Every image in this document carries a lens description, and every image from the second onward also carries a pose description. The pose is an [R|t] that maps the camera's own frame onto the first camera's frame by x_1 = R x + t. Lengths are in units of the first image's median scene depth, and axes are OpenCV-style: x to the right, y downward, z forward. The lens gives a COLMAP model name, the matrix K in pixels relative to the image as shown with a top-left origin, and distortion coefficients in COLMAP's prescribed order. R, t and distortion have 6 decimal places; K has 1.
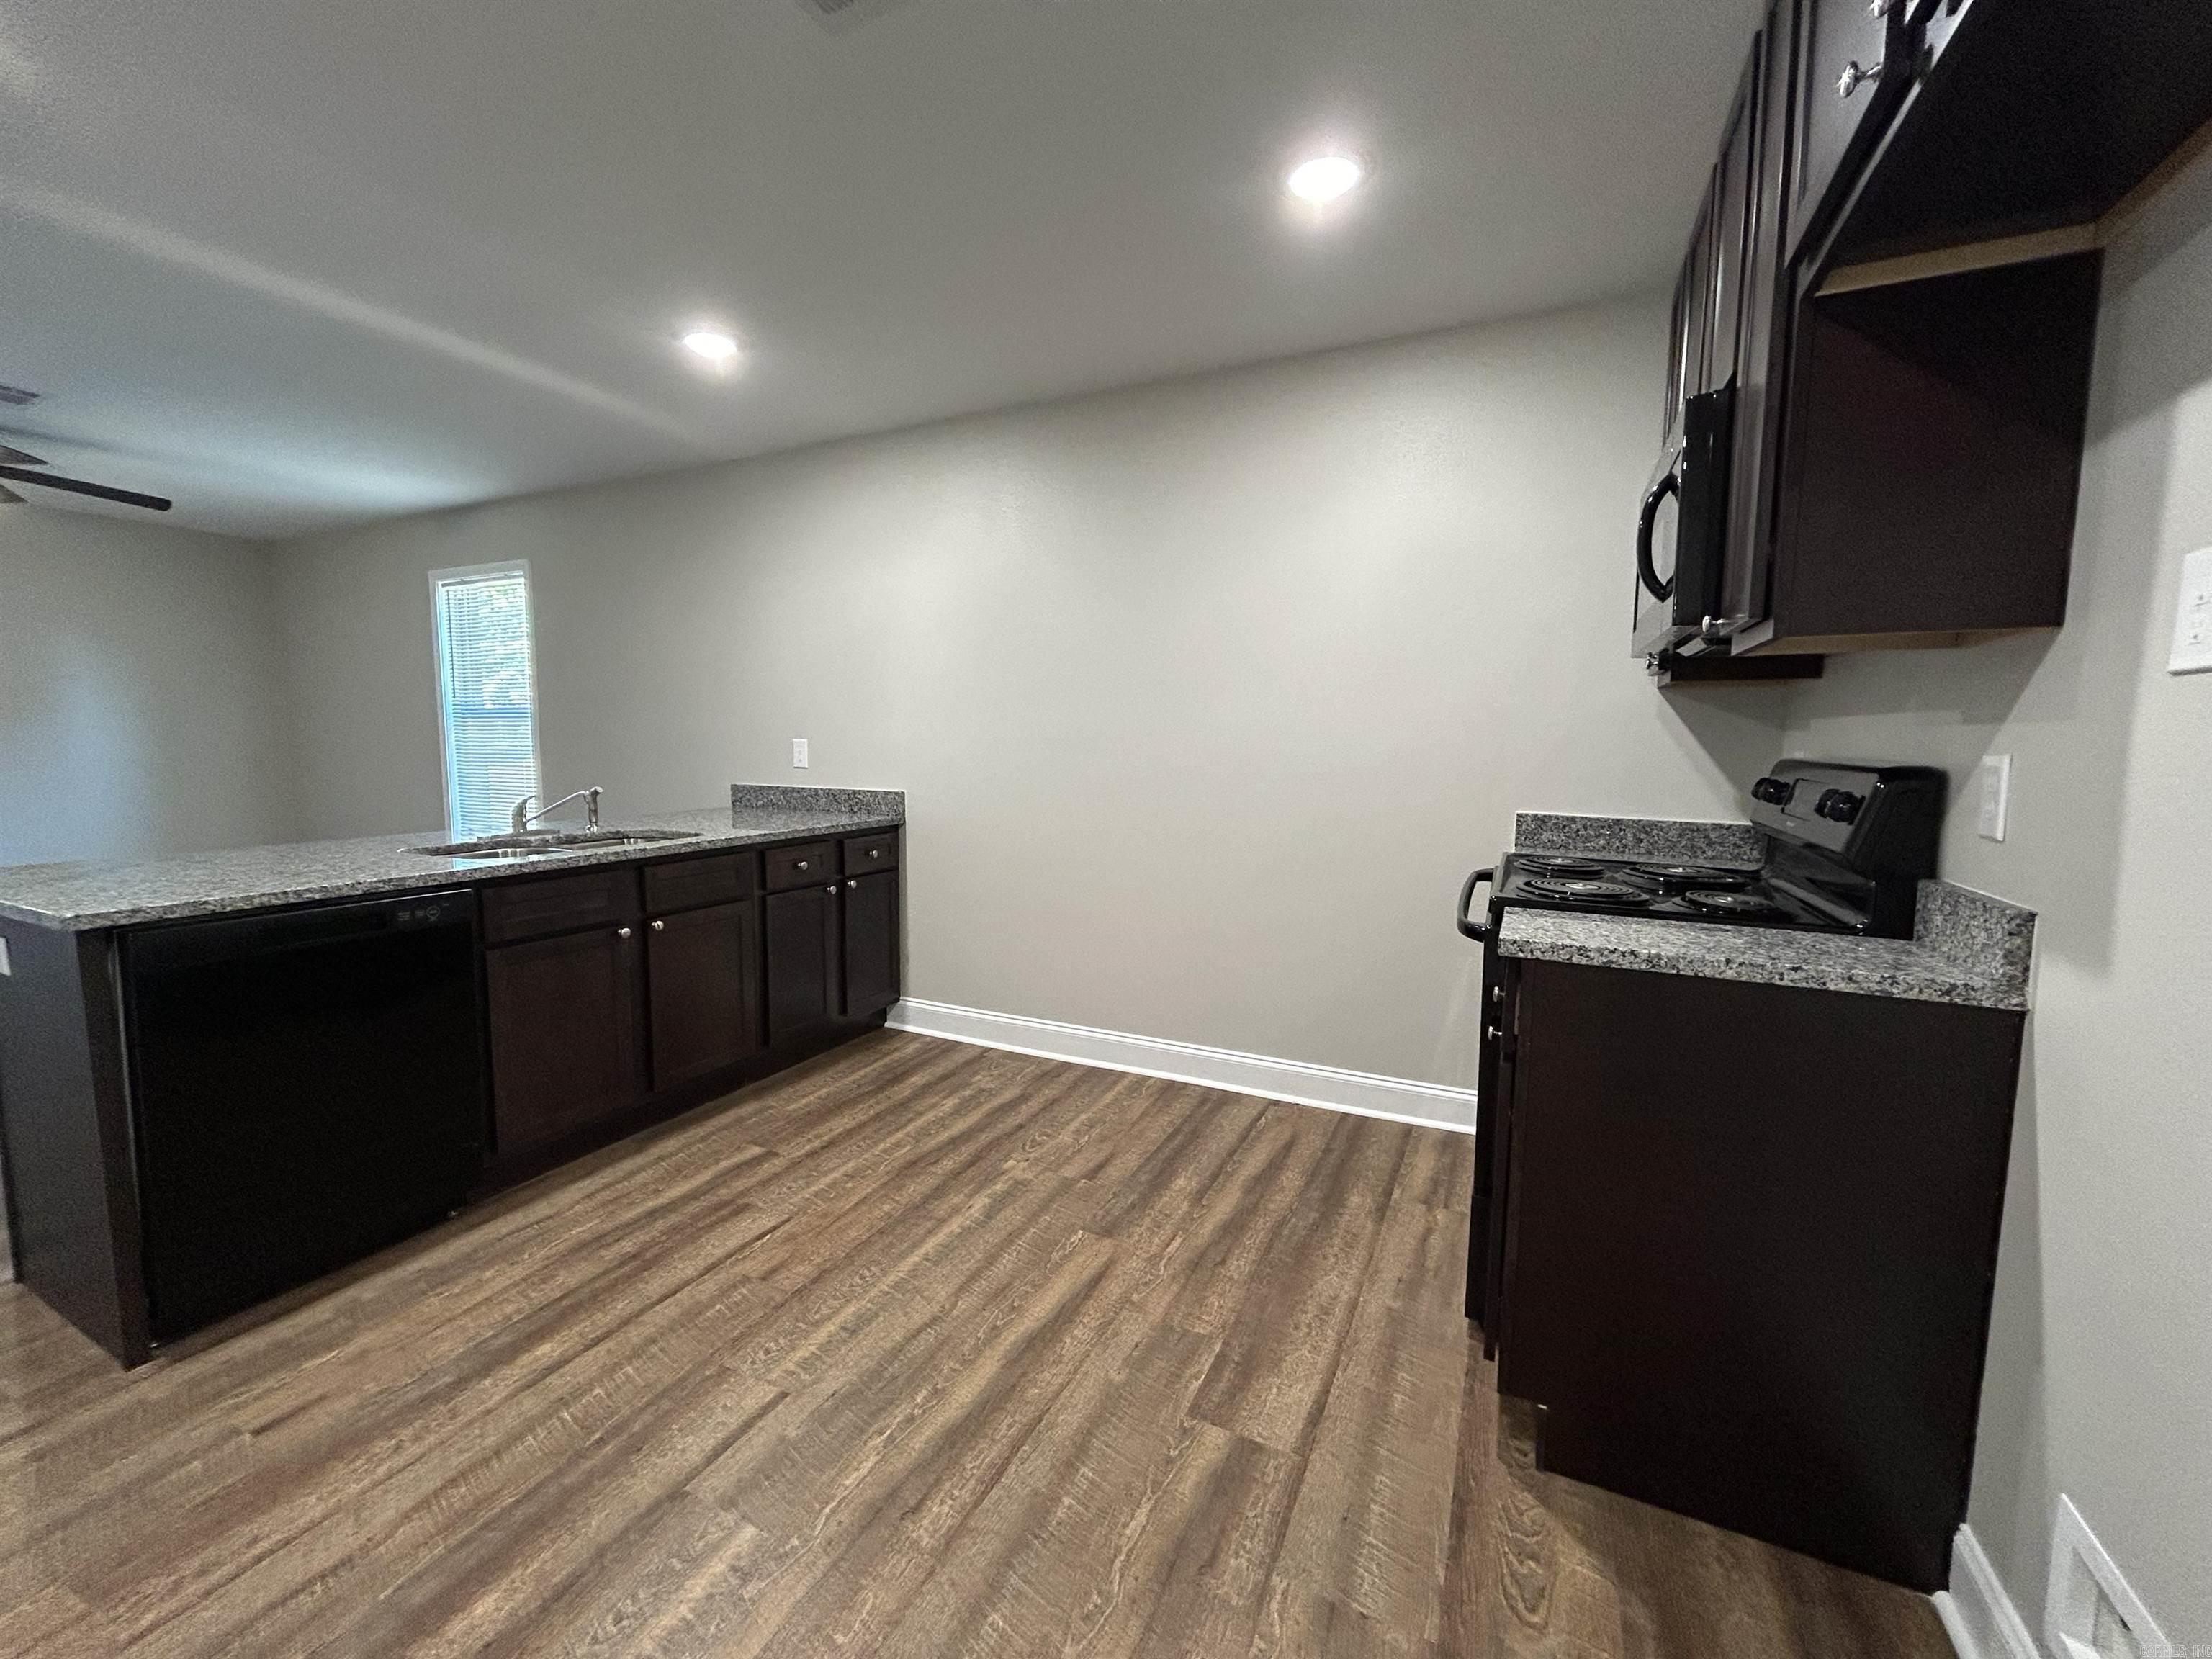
lens RADIAL K [[887.3, 0, 1103.4], [0, 887.3, 826.2], [0, 0, 1]] dist [0.001625, -0.001990]
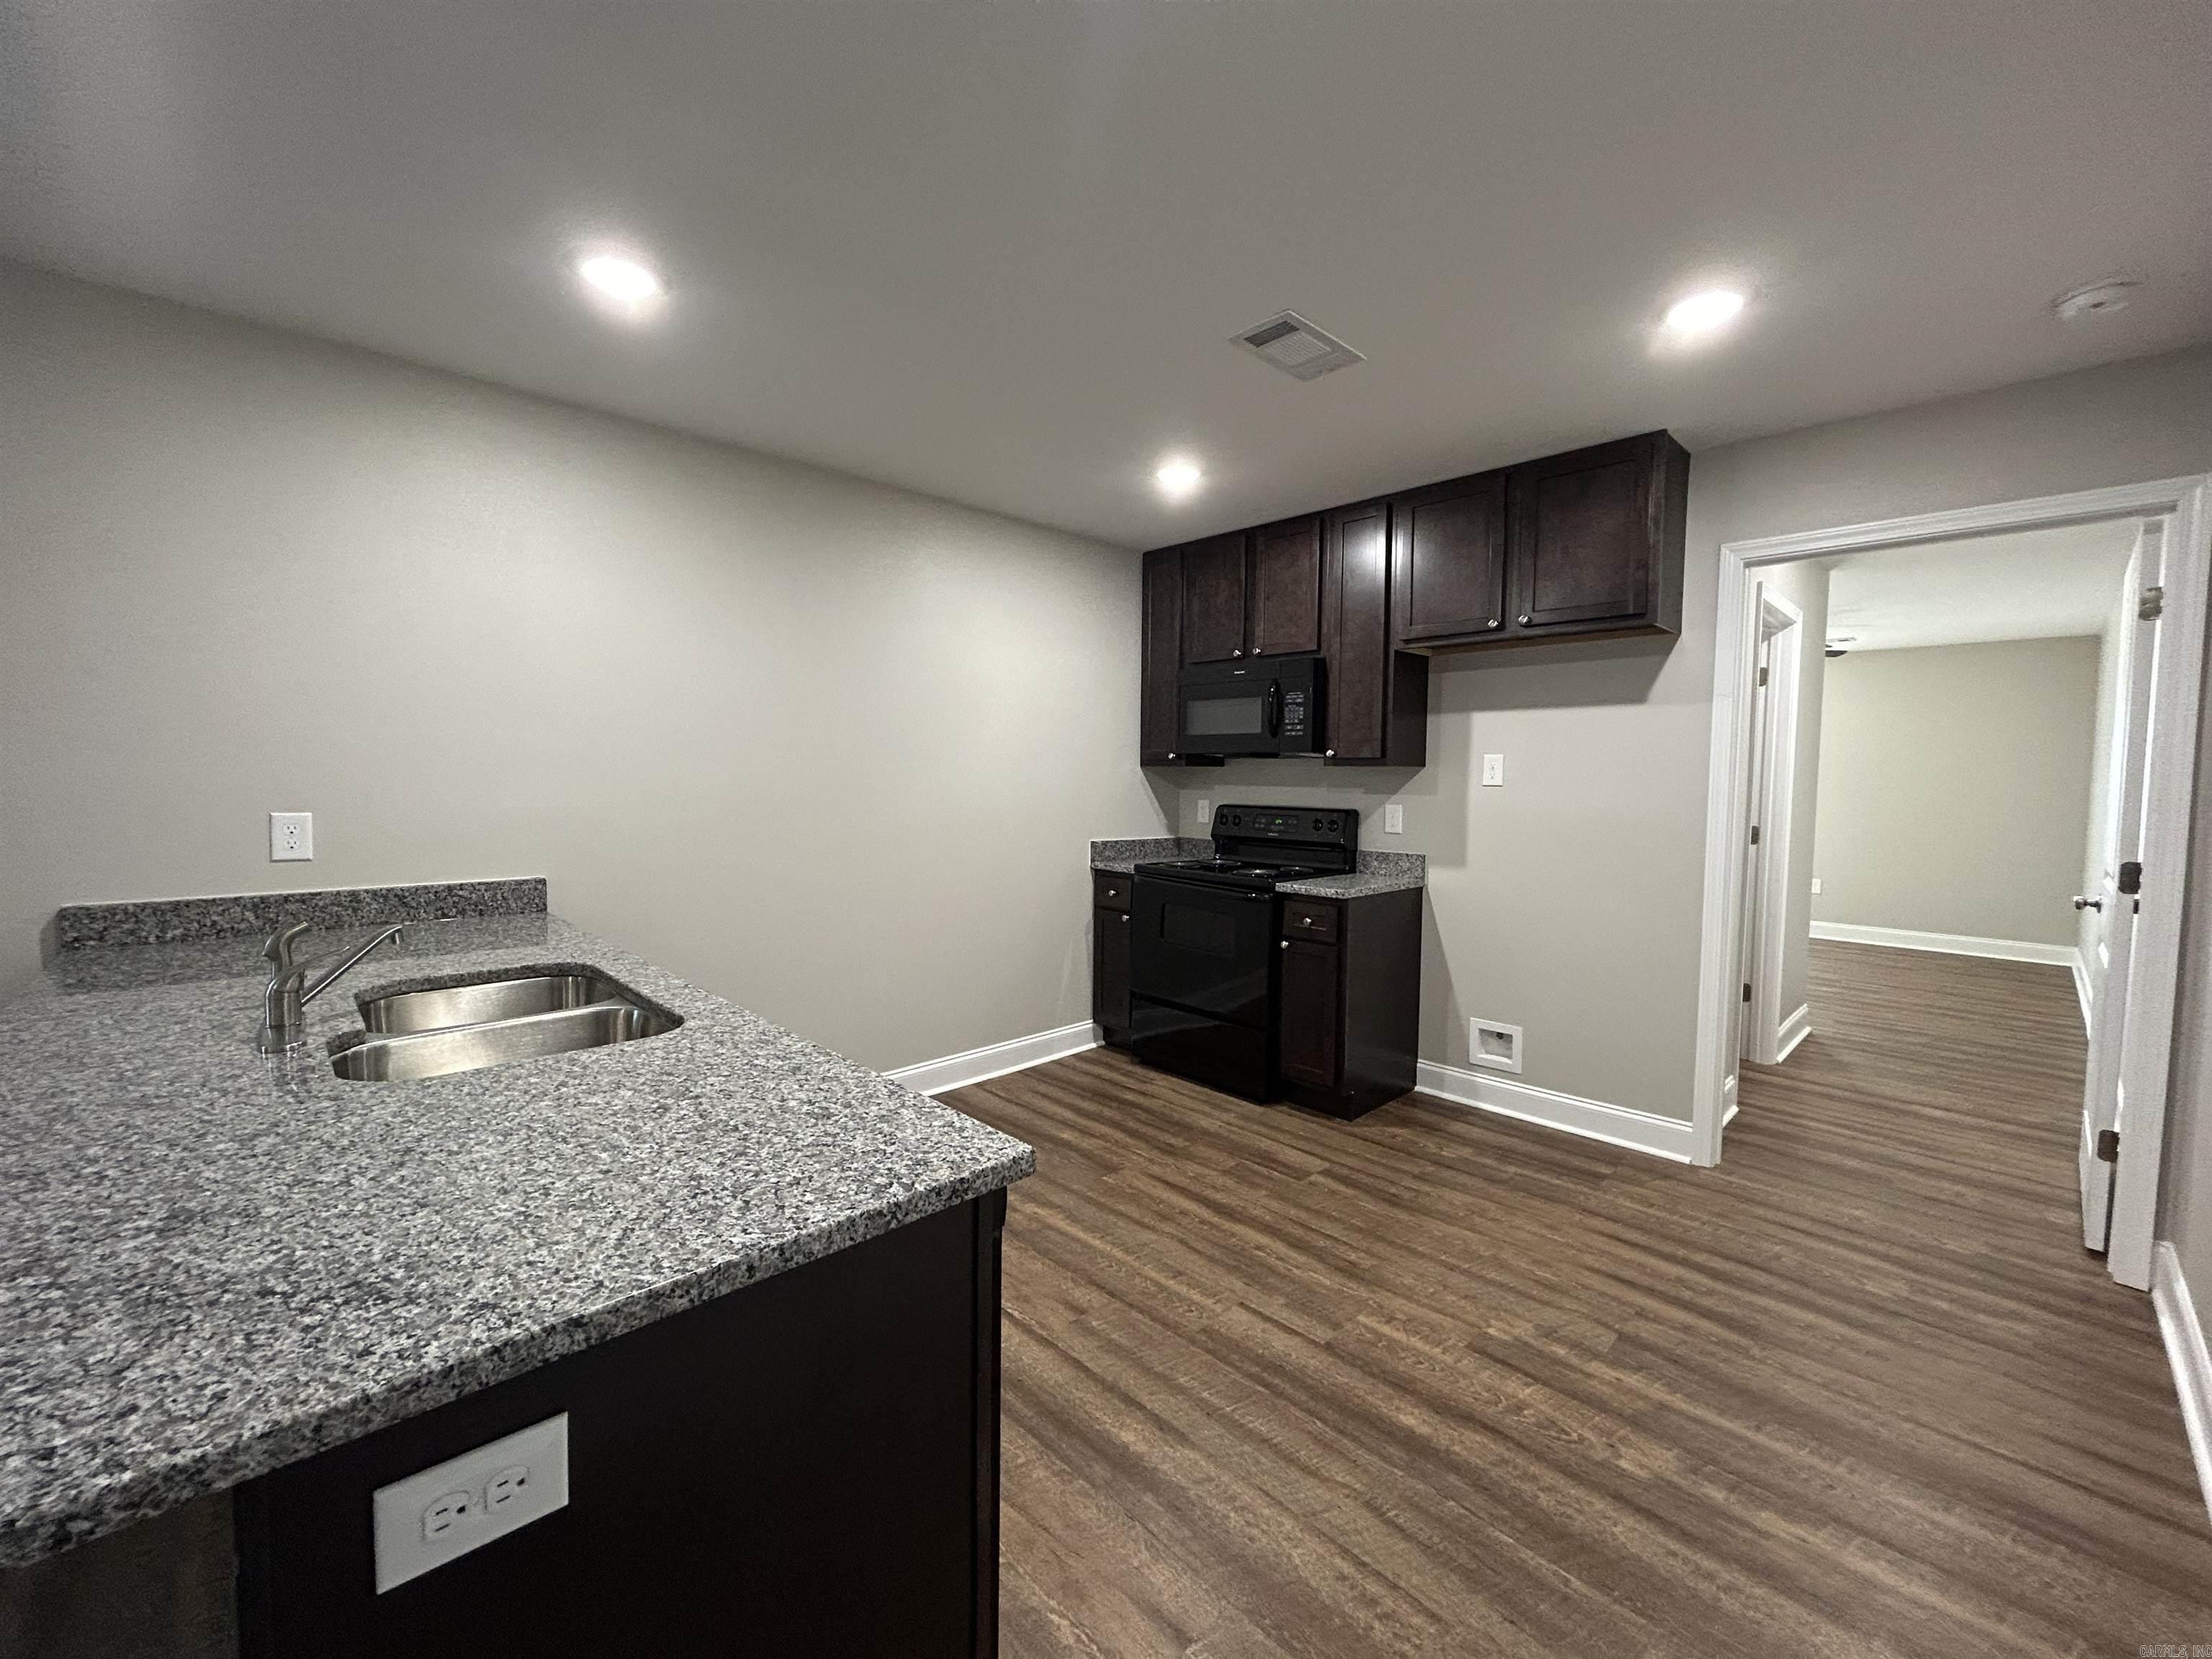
lens RADIAL K [[887.3, 0, 1103.4], [0, 887.3, 826.2], [0, 0, 1]] dist [0.001625, -0.001990]
pose [[0.348549, -0.059843, 0.935378, -1.527185], [0.083879, 0.995947, 0.032463, -0.135066], [-0.933530, 0.067143, 0.352156, 0.618655]]
